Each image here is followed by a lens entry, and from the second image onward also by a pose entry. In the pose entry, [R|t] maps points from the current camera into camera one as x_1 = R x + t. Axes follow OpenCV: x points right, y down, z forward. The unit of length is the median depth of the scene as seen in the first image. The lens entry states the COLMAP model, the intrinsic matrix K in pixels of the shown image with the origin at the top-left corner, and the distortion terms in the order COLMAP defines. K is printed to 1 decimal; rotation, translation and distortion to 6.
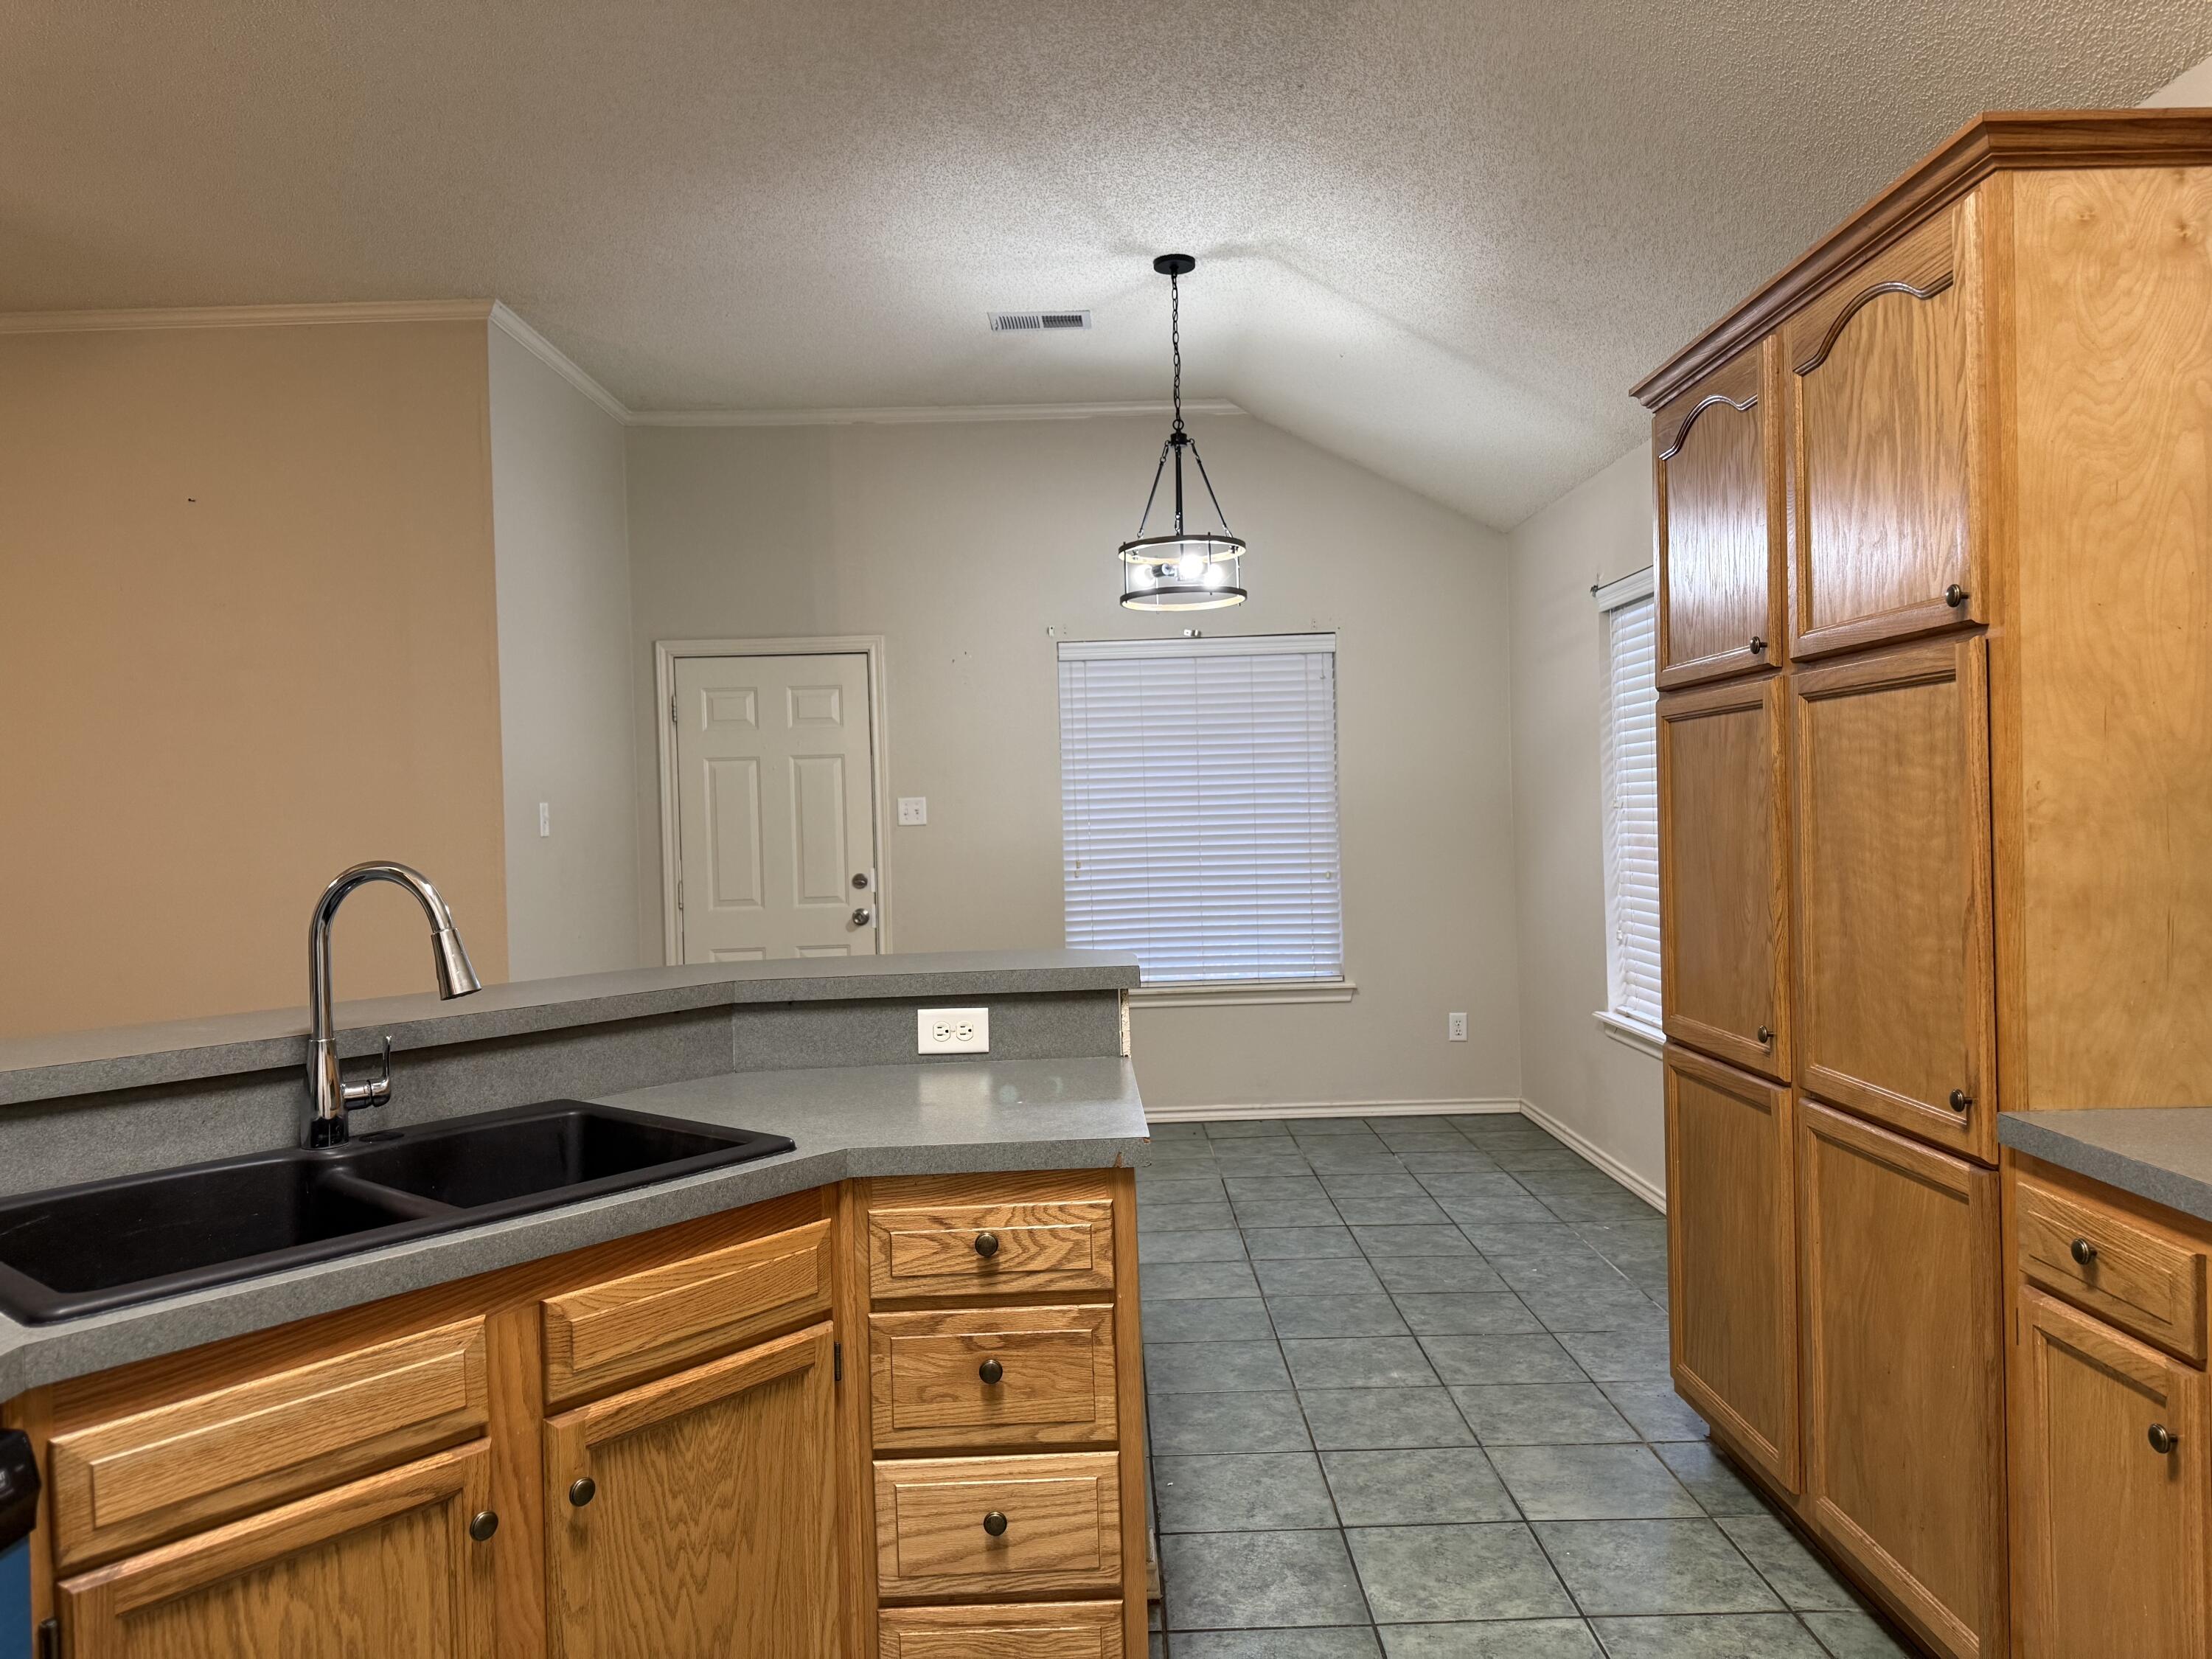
lens RADIAL K [[1520.1, 0, 1074.5], [0, 1520.1, 835.6], [0, 0, 1]] dist [0.115140, -0.158993]
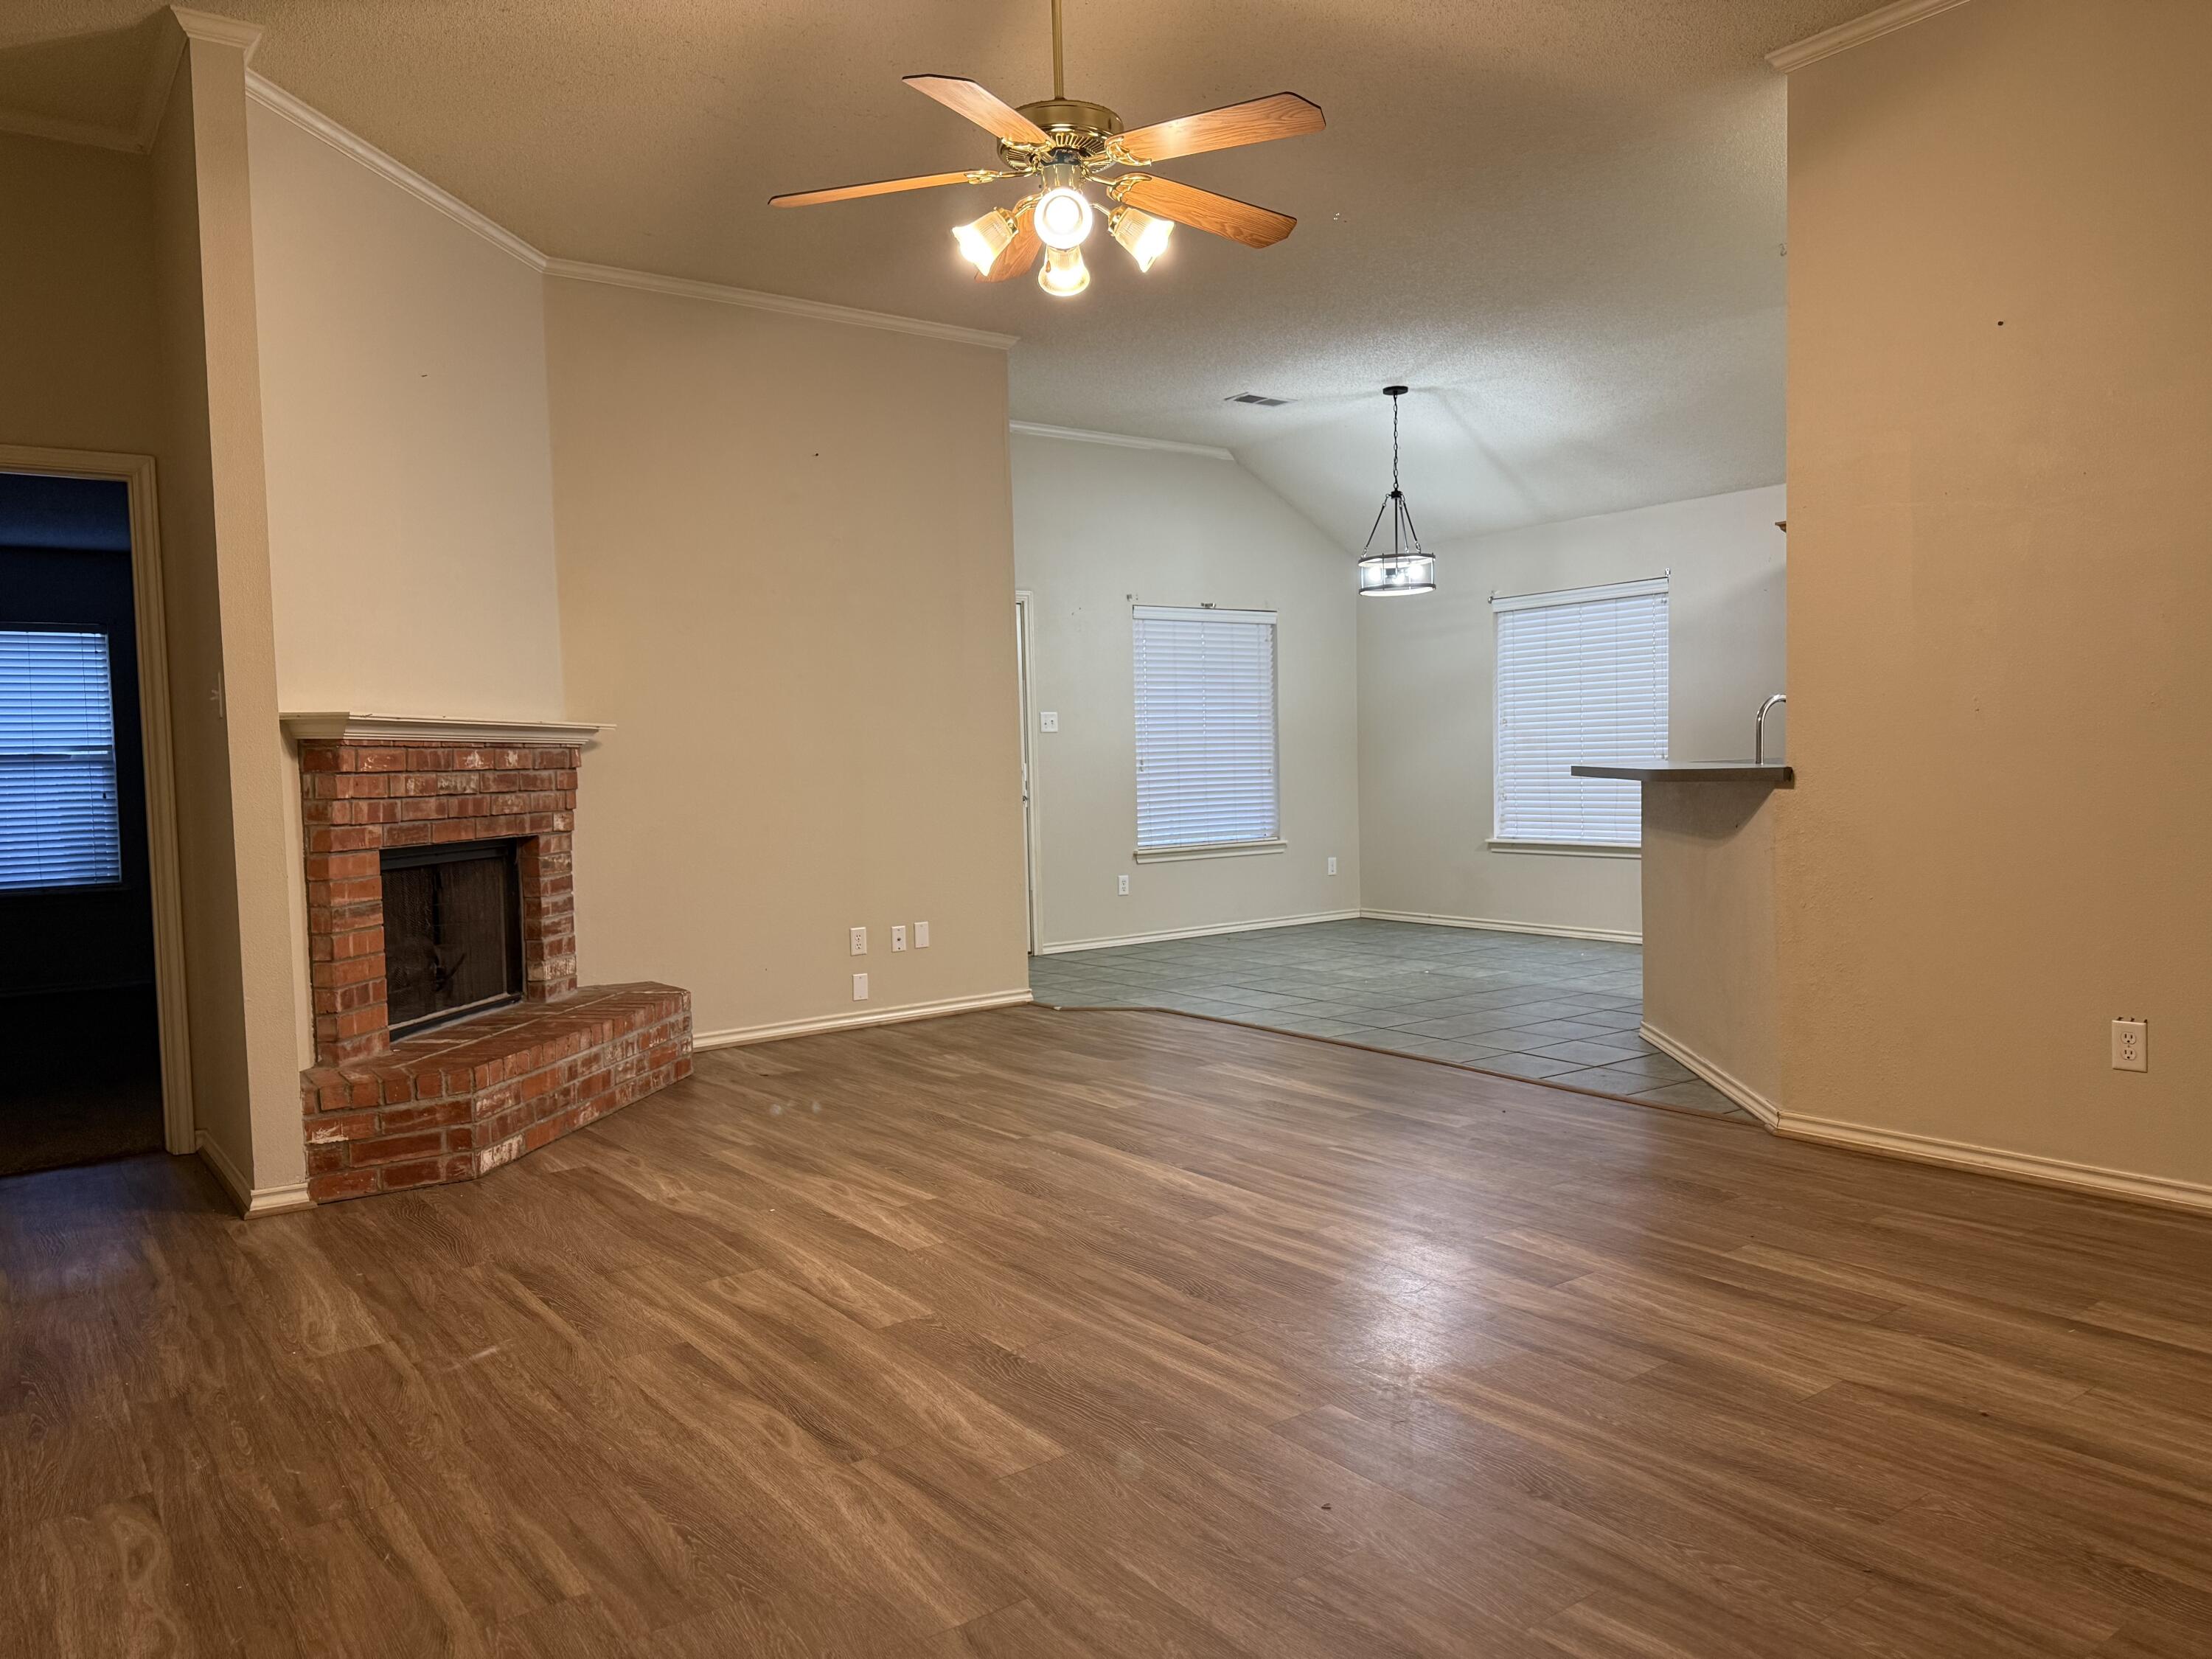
lens RADIAL K [[1520.1, 0, 1074.5], [0, 1520.1, 835.6], [0, 0, 1]] dist [0.115140, -0.158993]
pose [[0.805478, -0.017569, 0.592365, -0.900445], [0.006949, 0.999772, 0.020203, 0.058905], [-0.592585, -0.012156, 0.805416, -0.115602]]
